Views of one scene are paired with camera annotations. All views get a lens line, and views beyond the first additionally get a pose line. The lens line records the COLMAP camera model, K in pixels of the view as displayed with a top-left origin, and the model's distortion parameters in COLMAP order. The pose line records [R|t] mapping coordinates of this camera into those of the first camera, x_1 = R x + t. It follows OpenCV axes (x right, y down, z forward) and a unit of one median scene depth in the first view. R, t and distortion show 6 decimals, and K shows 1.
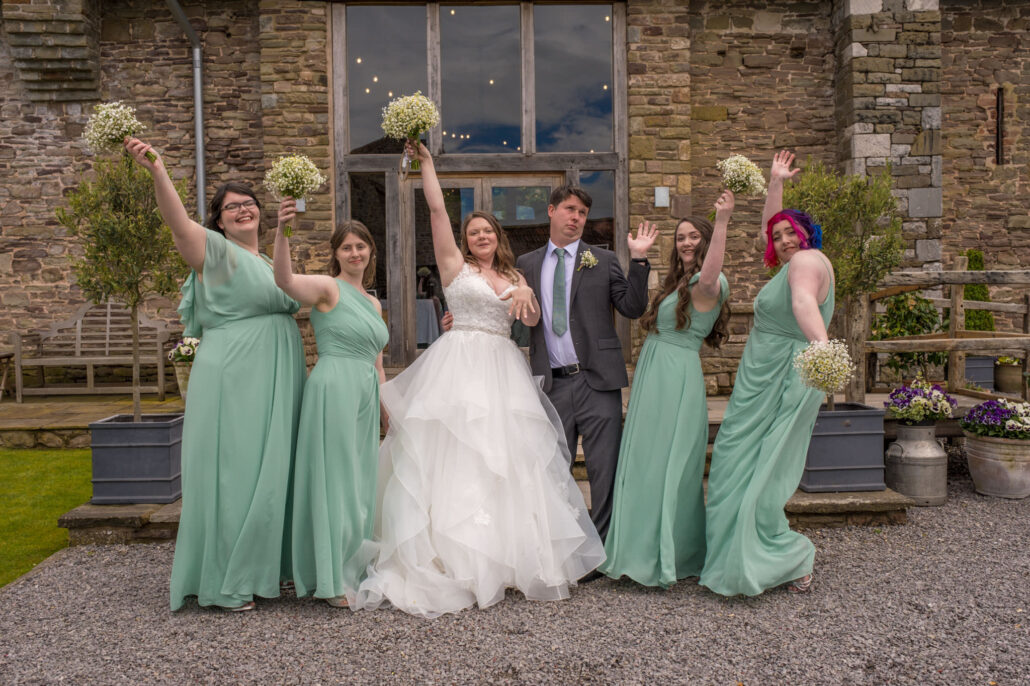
lens RADIAL K [[970.9, 0, 540.1], [0, 970.9, 342.0], [0, 0, 1]] dist [-0.056651, 0.126239]
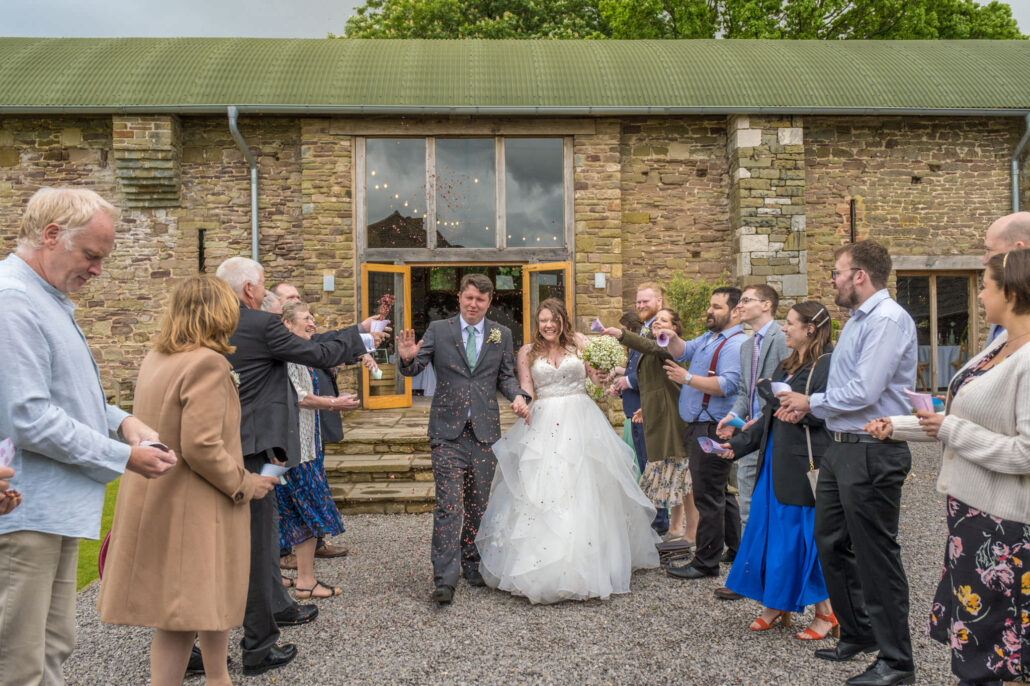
lens RADIAL K [[921.8, 0, 521.2], [0, 921.8, 343.1], [0, 0, 1]] dist [0.005968, 0.002766]
pose [[0.999976, 0.001256, -0.006837, 0.025133], [-0.001595, 0.998761, -0.049736, 0.000731], [0.006766, 0.049746, 0.998739, -0.271210]]
